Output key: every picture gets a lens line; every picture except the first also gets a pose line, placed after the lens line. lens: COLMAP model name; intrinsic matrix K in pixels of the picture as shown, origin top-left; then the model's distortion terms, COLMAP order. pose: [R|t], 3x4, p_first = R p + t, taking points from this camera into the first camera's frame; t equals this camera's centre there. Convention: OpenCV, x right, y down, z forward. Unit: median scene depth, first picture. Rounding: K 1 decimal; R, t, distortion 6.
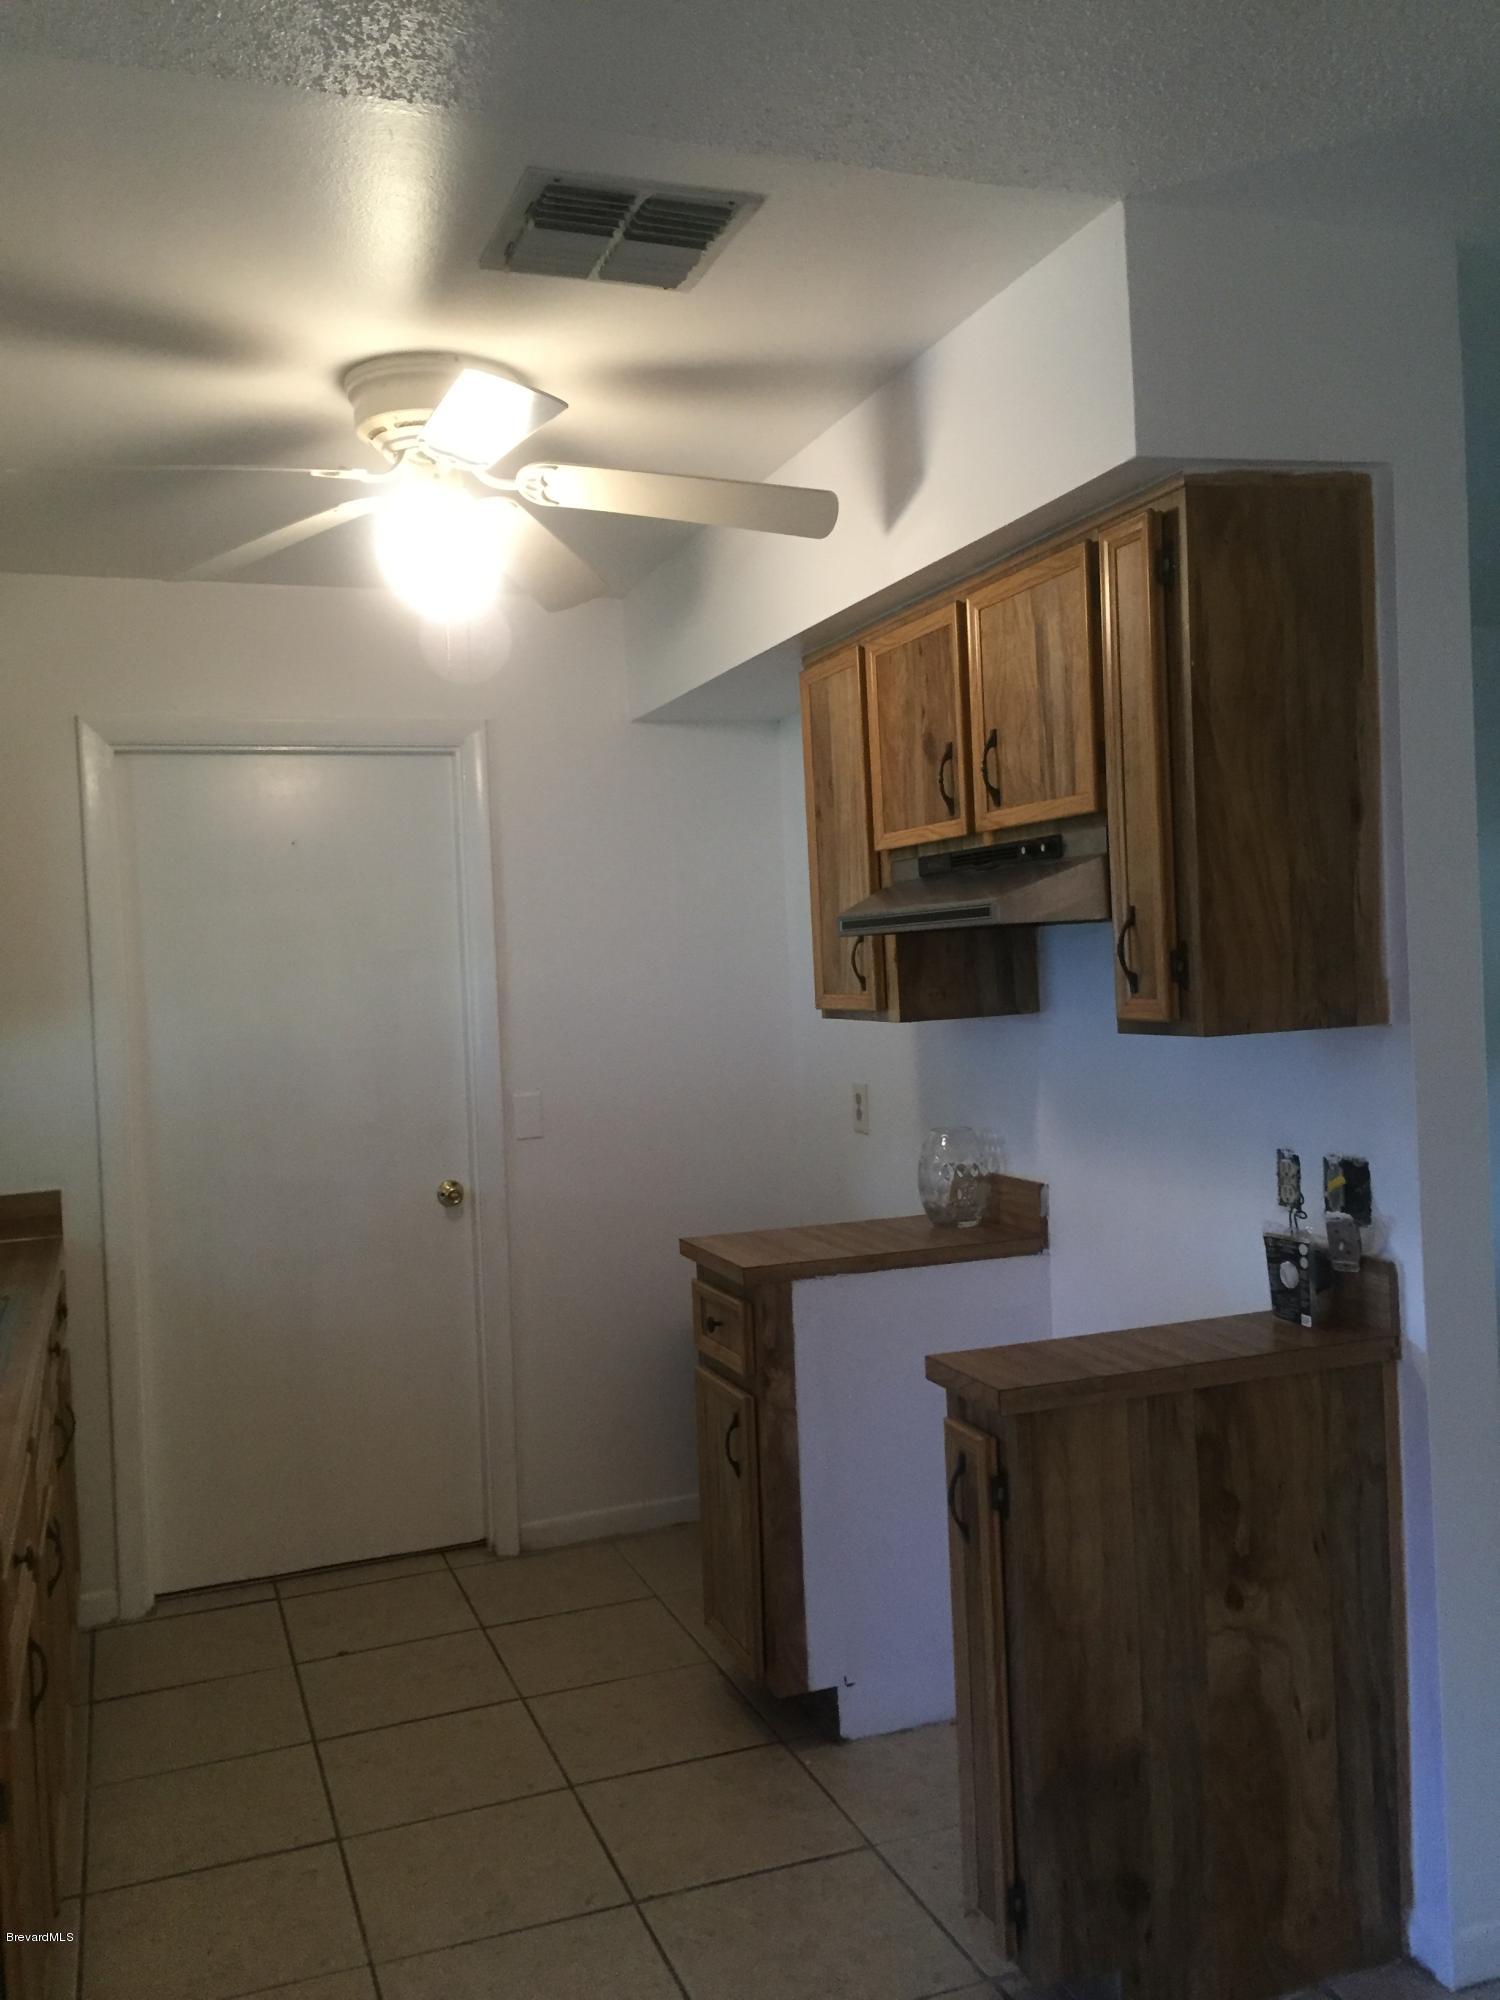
lens RADIAL K [[1714.3, 0, 755.5], [0, 1714.3, 999.4], [0, 0, 1]] dist [0.064031, -0.057905]
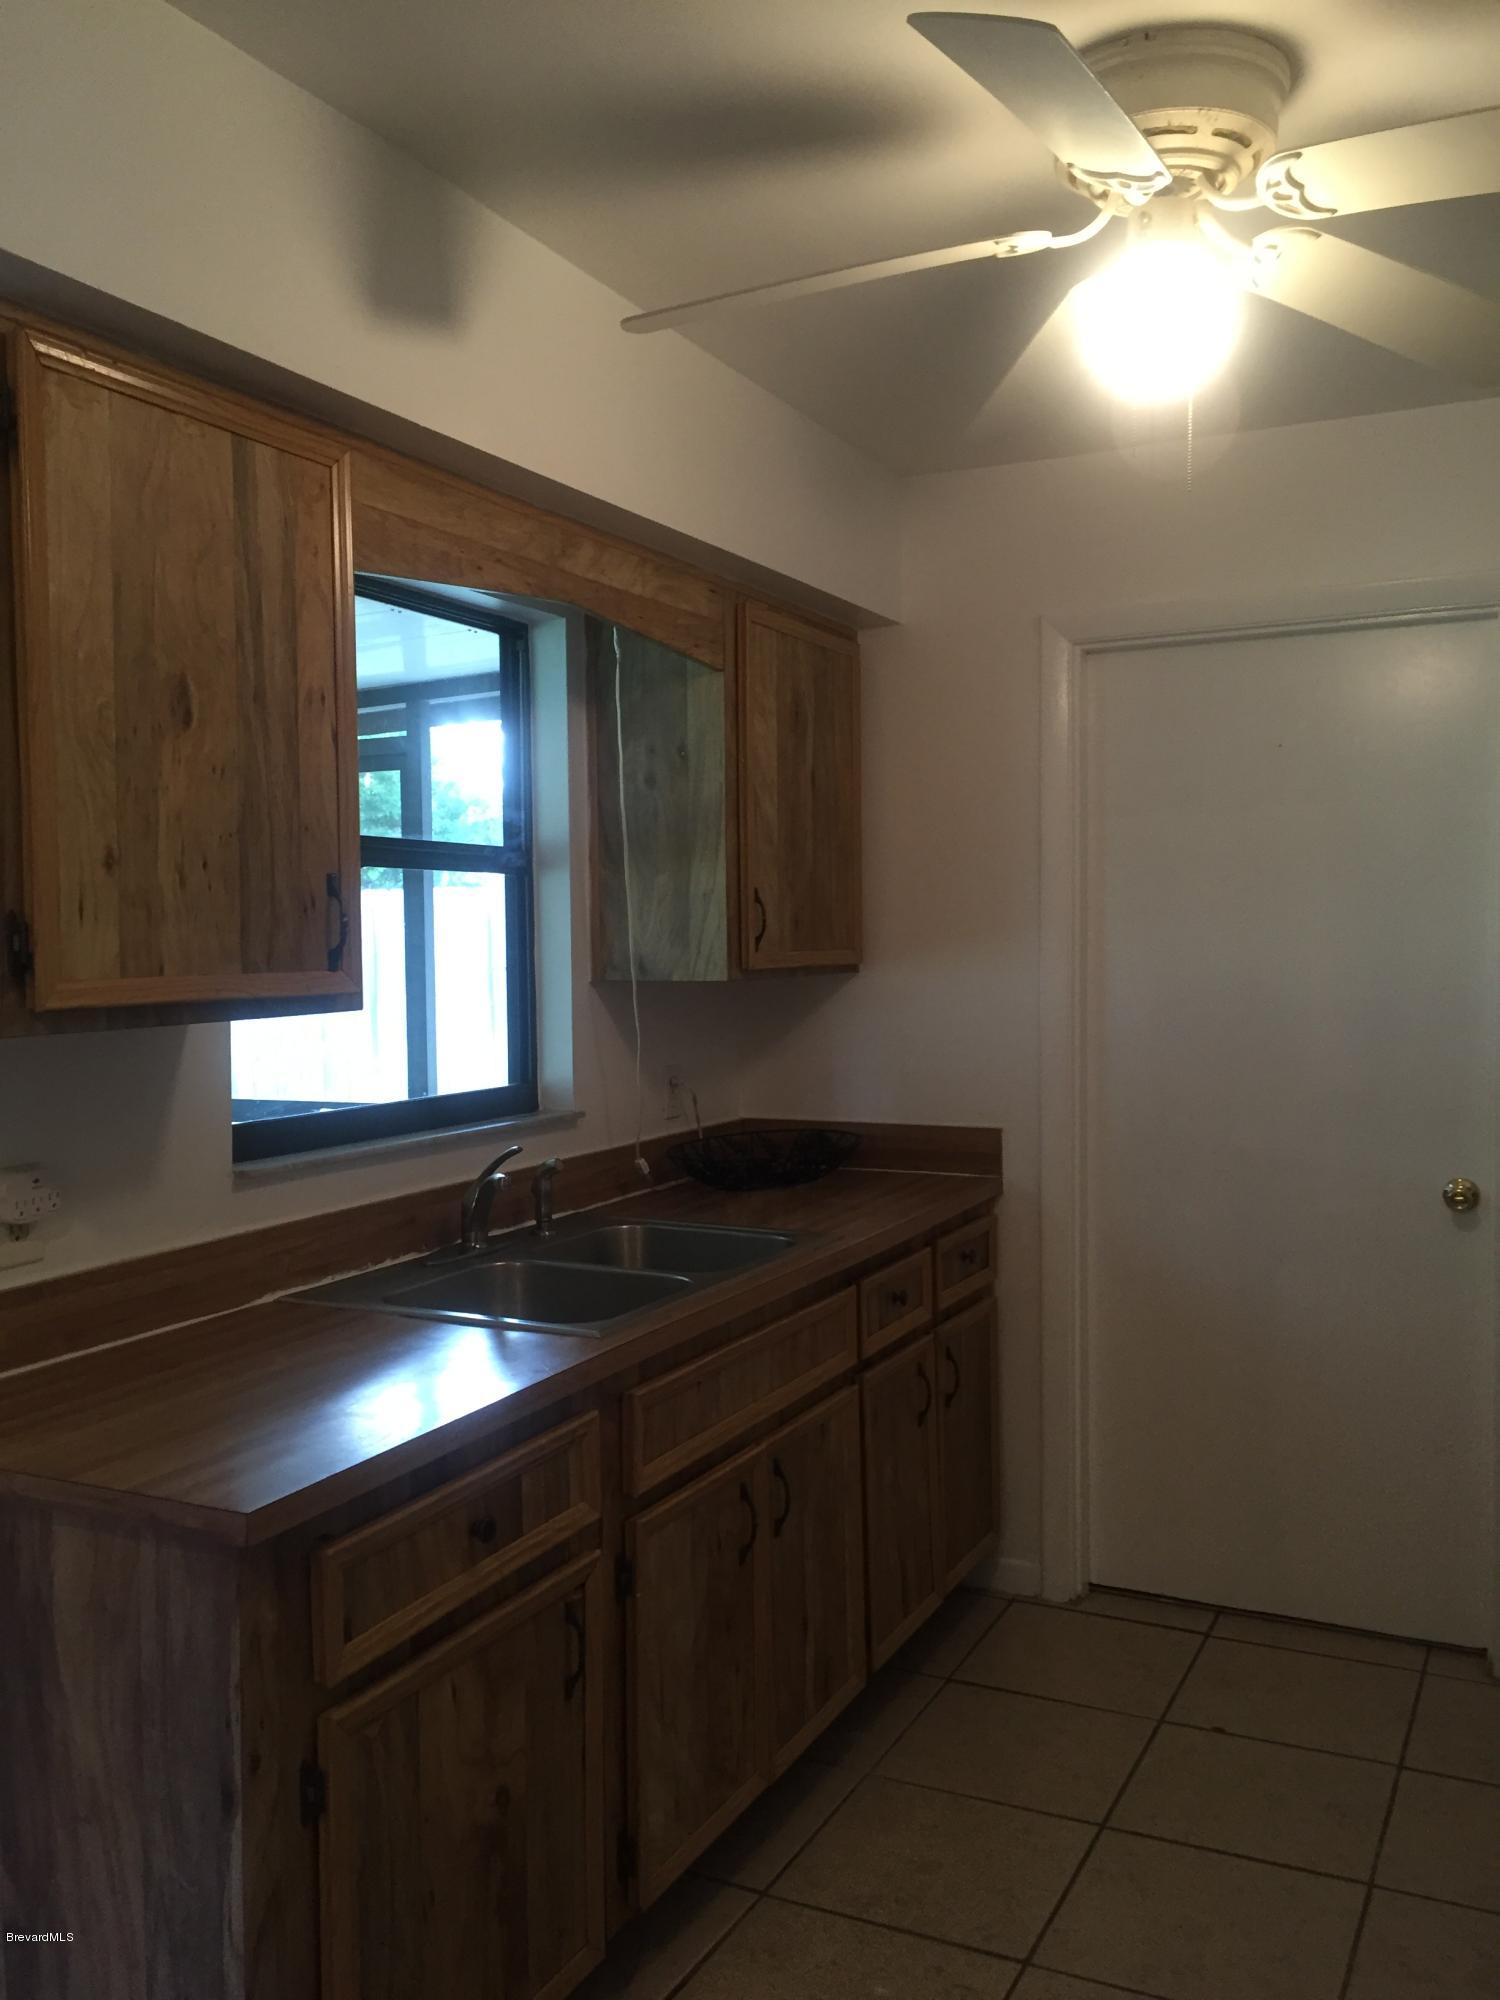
lens RADIAL K [[1714.3, 0, 750.0], [0, 1714.3, 997.0], [0, 0, 1]] dist [0.064031, -0.057905]
pose [[0.689303, 0.065767, -0.721482, 0.167606], [-0.039430, 0.997801, 0.053283, -0.005108], [0.723400, -0.008280, 0.690380, 0.251257]]
